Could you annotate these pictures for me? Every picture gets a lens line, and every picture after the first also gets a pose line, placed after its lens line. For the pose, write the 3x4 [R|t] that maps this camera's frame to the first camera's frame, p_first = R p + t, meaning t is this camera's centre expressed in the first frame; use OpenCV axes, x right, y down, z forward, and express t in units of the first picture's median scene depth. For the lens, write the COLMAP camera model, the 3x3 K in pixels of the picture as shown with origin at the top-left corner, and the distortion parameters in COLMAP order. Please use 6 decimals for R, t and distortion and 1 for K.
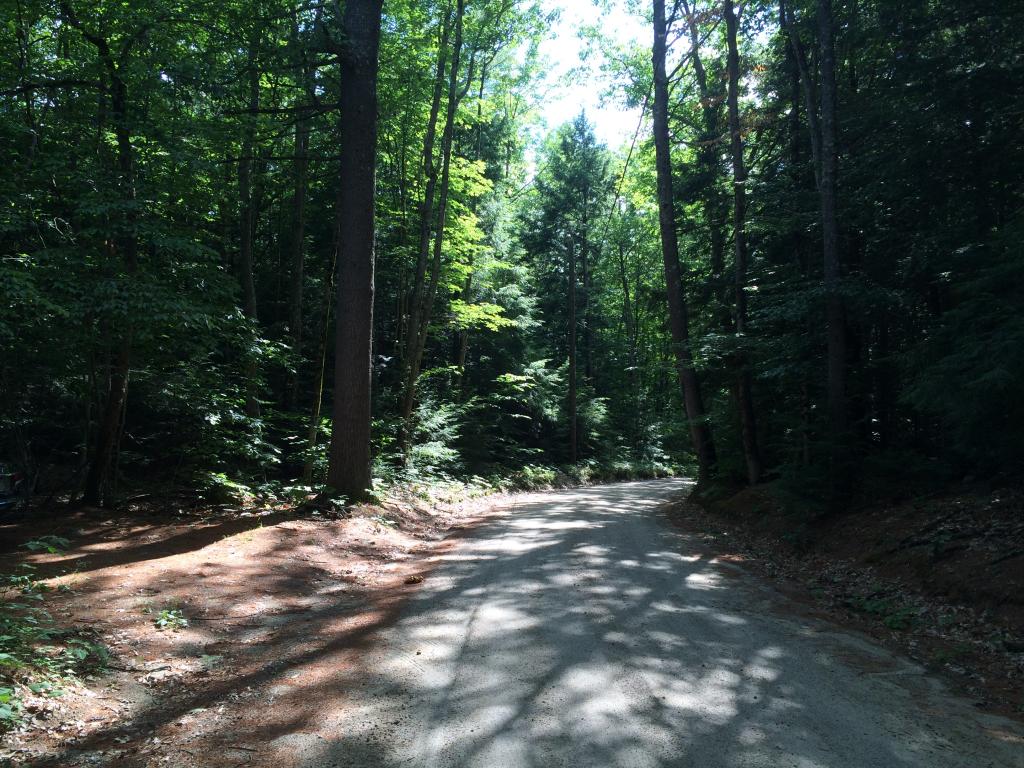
lens RADIAL K [[870.0, 0, 512.9], [0, 870.0, 382.9], [0, 0, 1]] dist [0.019700, 0.000235]
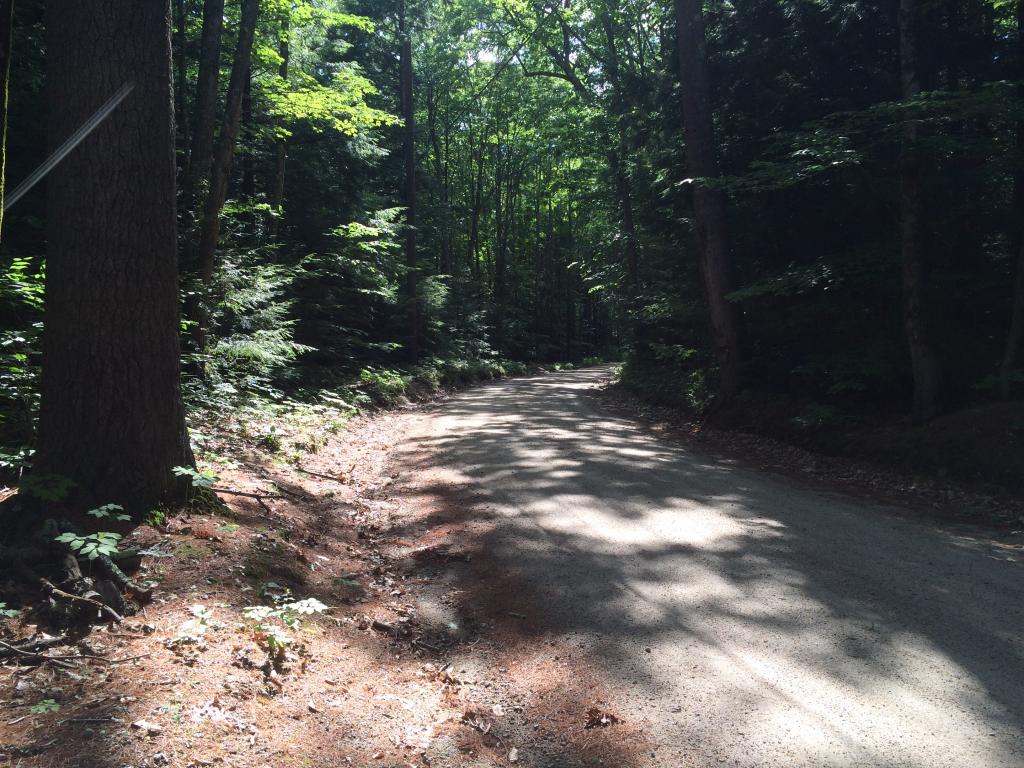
lens RADIAL K [[870.0, 0, 511.2], [0, 870.0, 386.5], [0, 0, 1]] dist [0.019700, 0.000235]
pose [[0.957808, -0.024653, 0.286351, -0.083415], [-0.010815, 0.992518, 0.121623, 0.030761], [-0.287206, -0.119588, 0.950374, 0.390220]]
